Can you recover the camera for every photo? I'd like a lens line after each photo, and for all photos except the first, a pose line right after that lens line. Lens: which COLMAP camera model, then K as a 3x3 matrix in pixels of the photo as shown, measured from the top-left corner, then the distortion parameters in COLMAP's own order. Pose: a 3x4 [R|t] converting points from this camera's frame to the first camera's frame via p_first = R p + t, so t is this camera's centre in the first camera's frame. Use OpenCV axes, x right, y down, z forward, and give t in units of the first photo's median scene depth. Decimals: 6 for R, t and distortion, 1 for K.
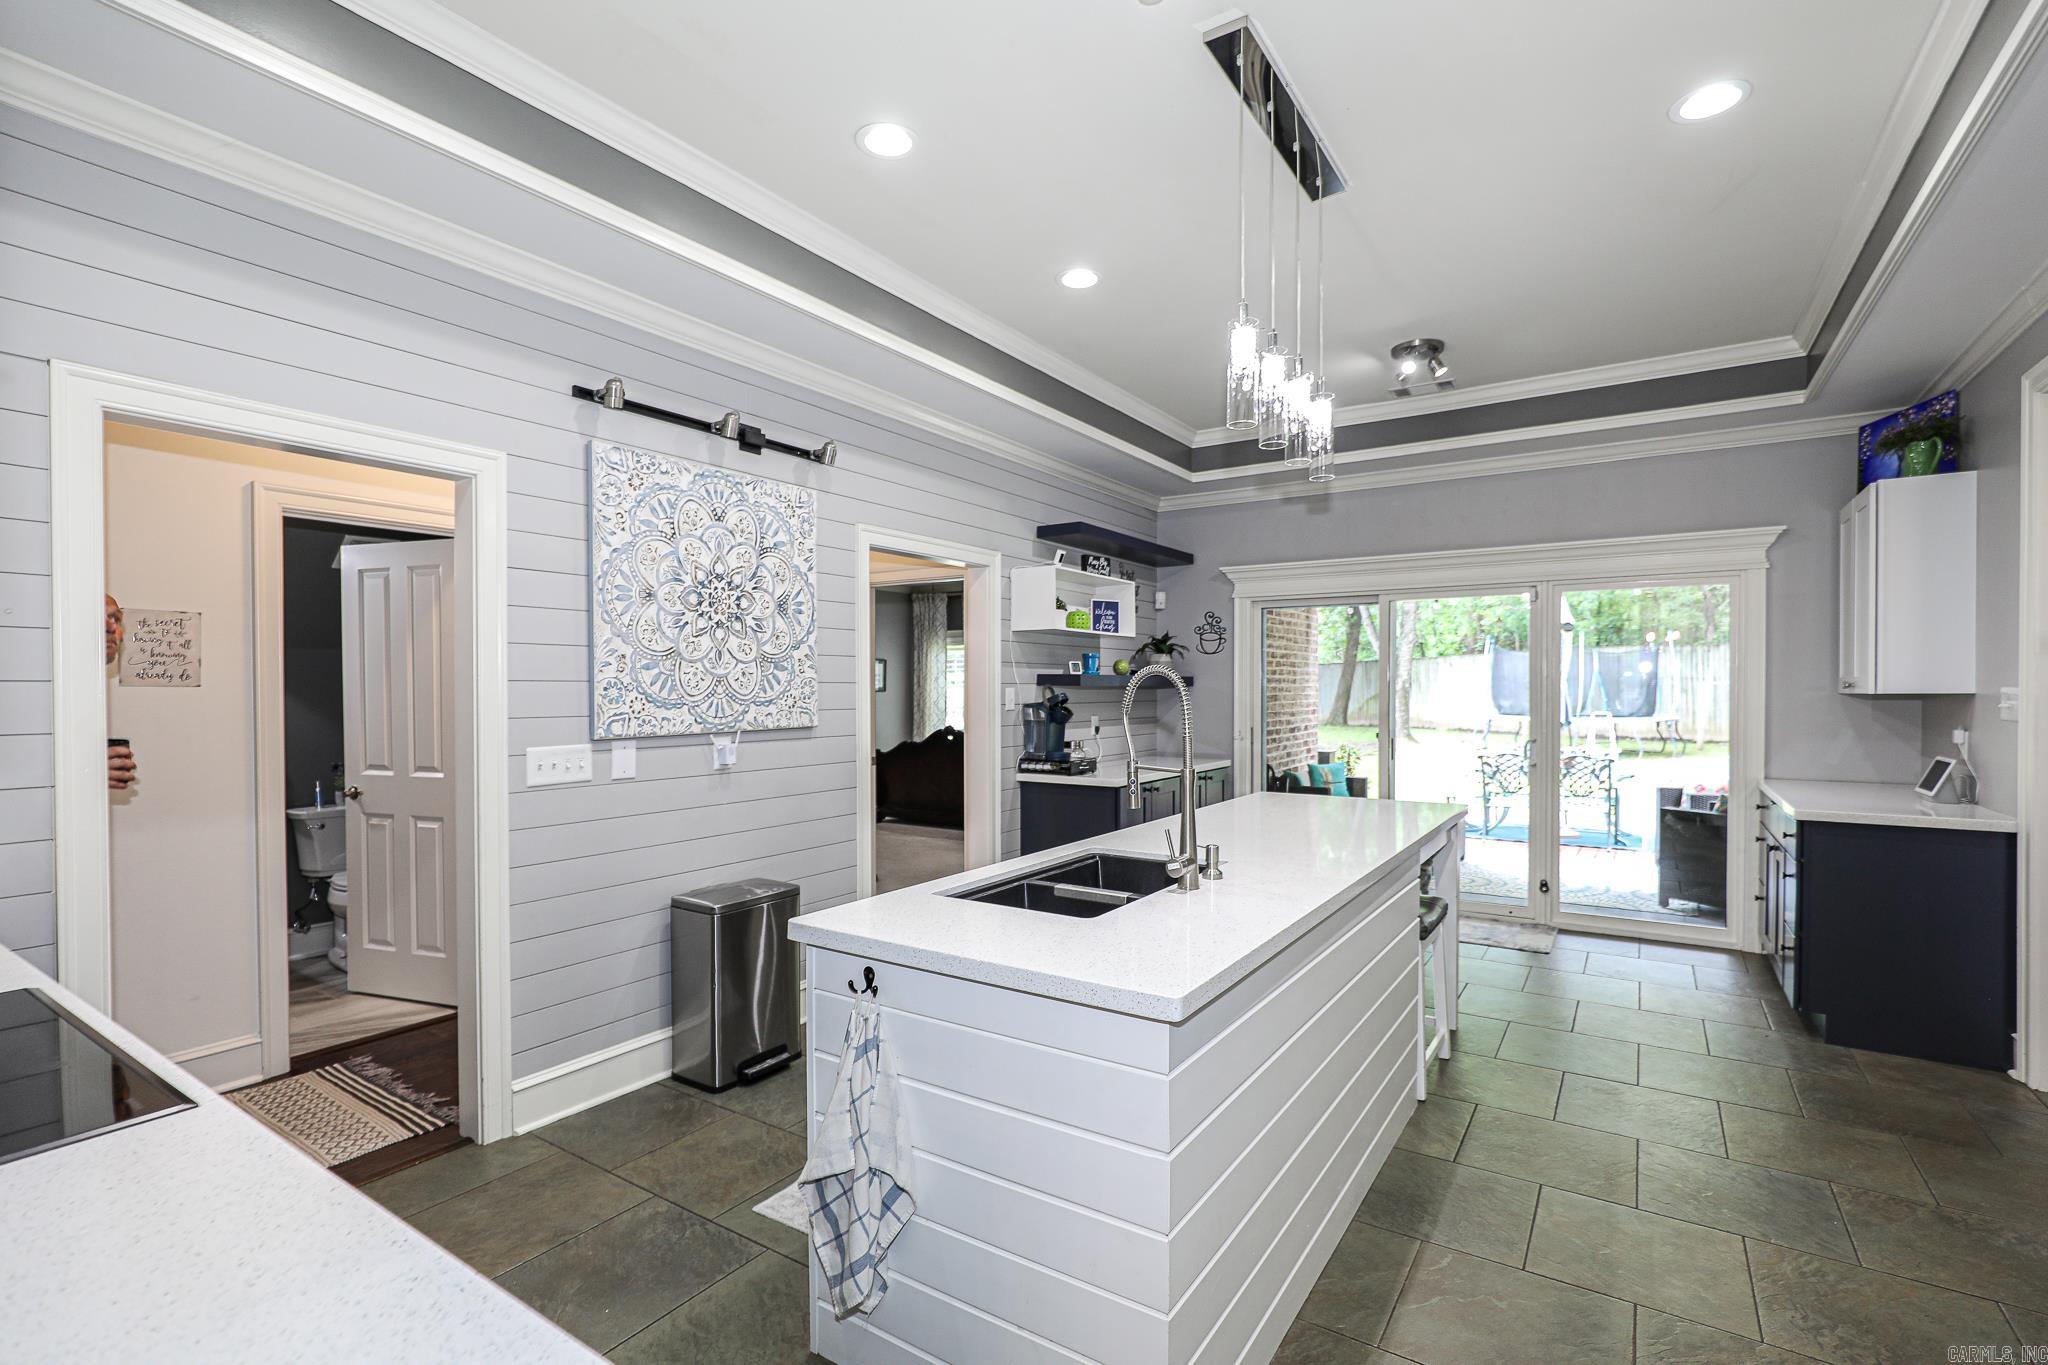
lens RADIAL K [[931.0, 0, 1037.4], [0, 931.0, 697.4], [0, 0, 1]] dist [-0.021512, 0.002005]
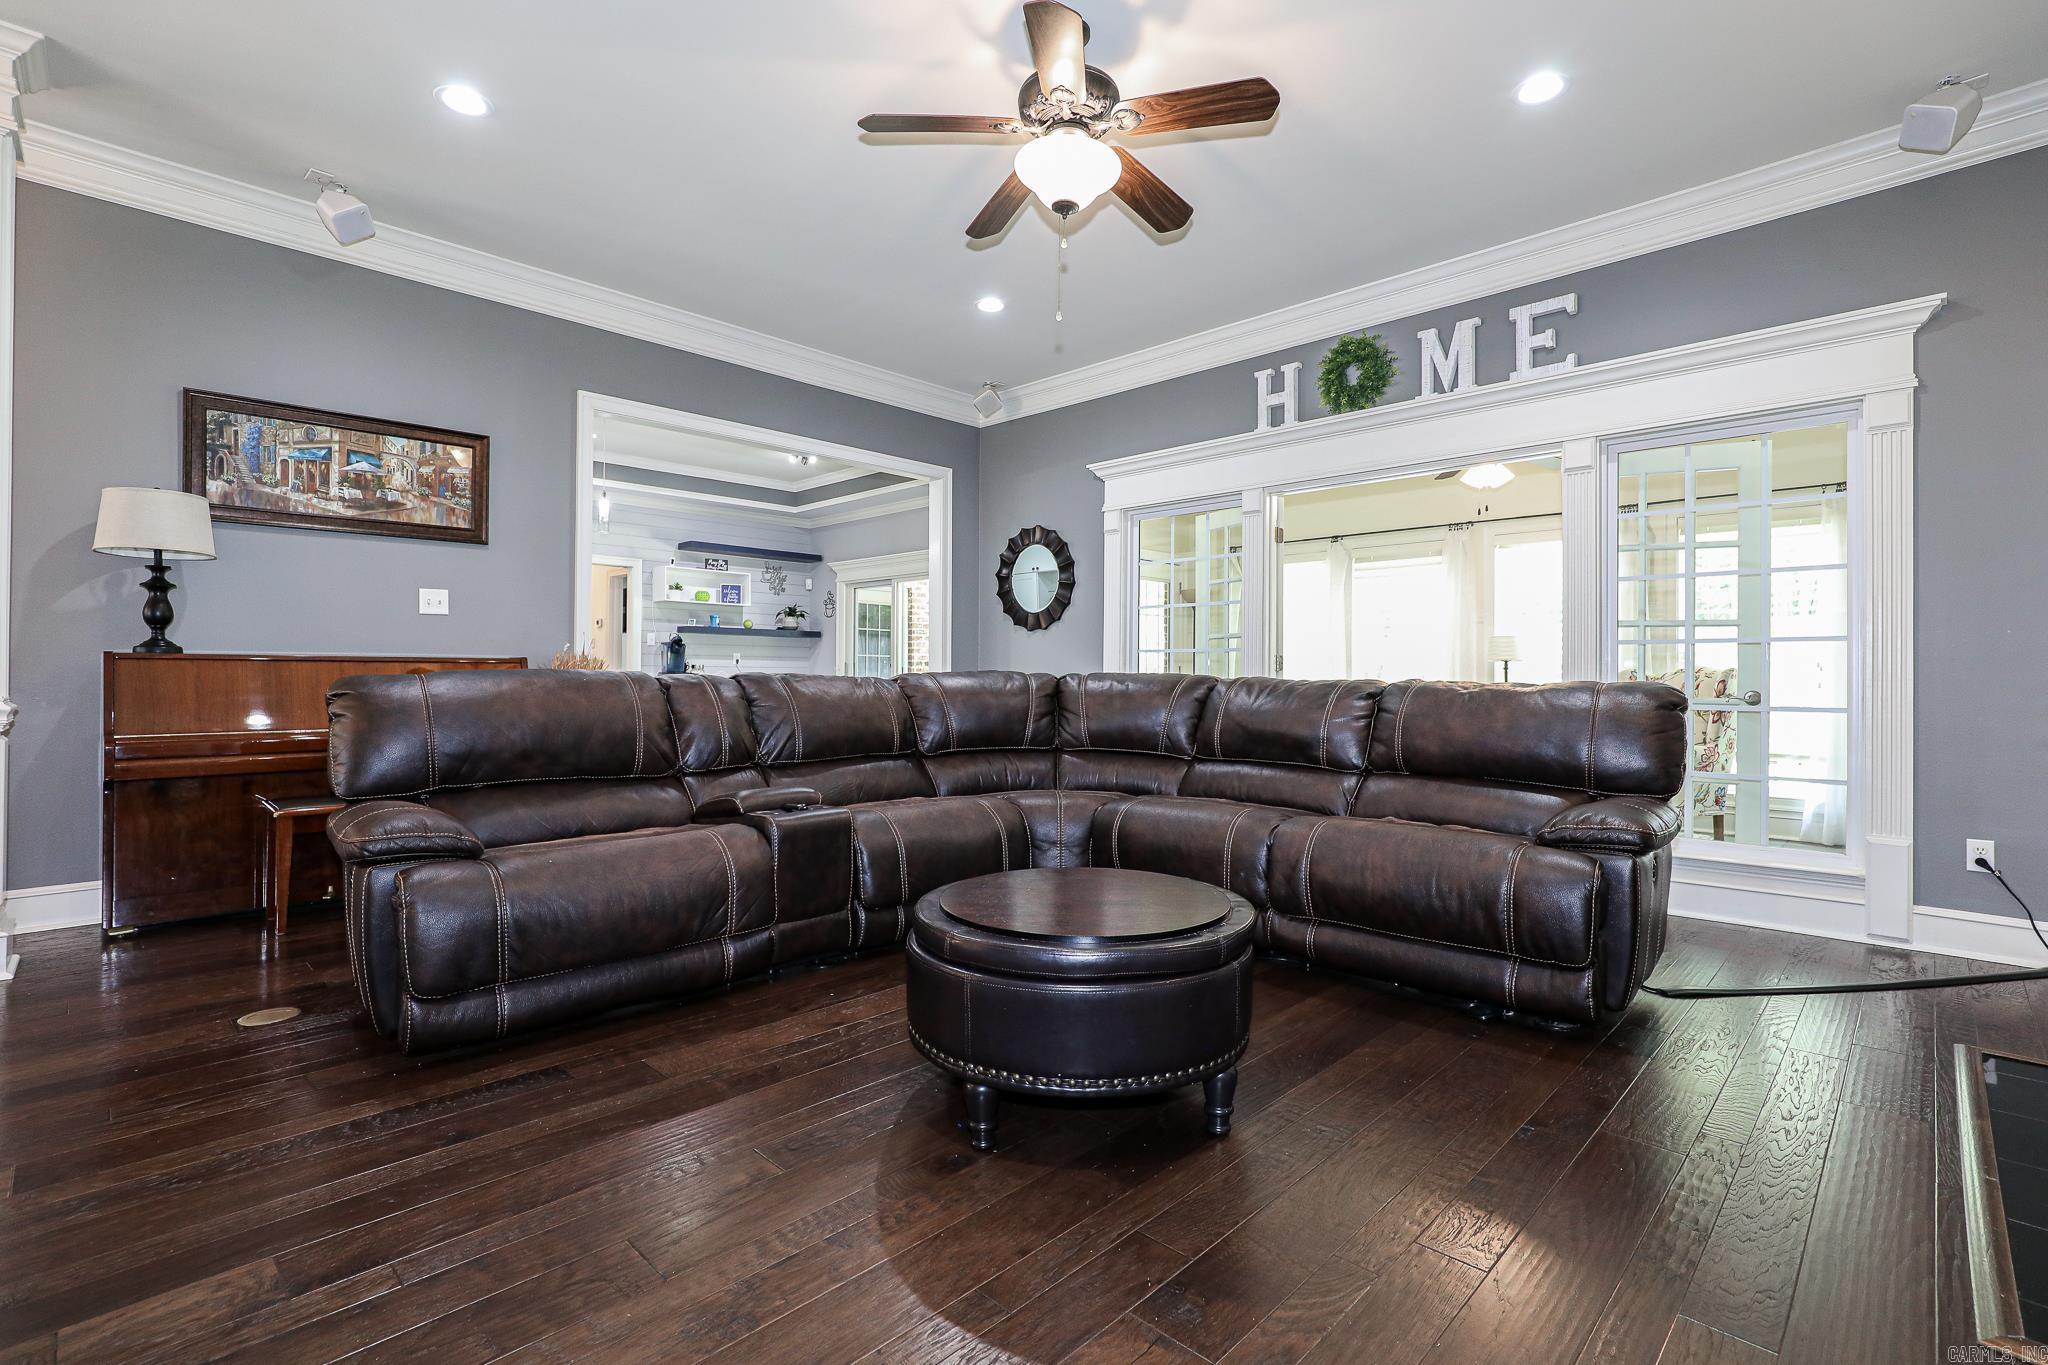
lens RADIAL K [[931.0, 0, 1013.0], [0, 931.0, 673.2], [0, 0, 1]] dist [-0.021512, 0.002005]
pose [[0.973594, 0.013007, -0.227914, 1.509802], [-0.015460, 0.999840, -0.008981, 0.103060], [0.227761, 0.012267, 0.973640, -0.848169]]
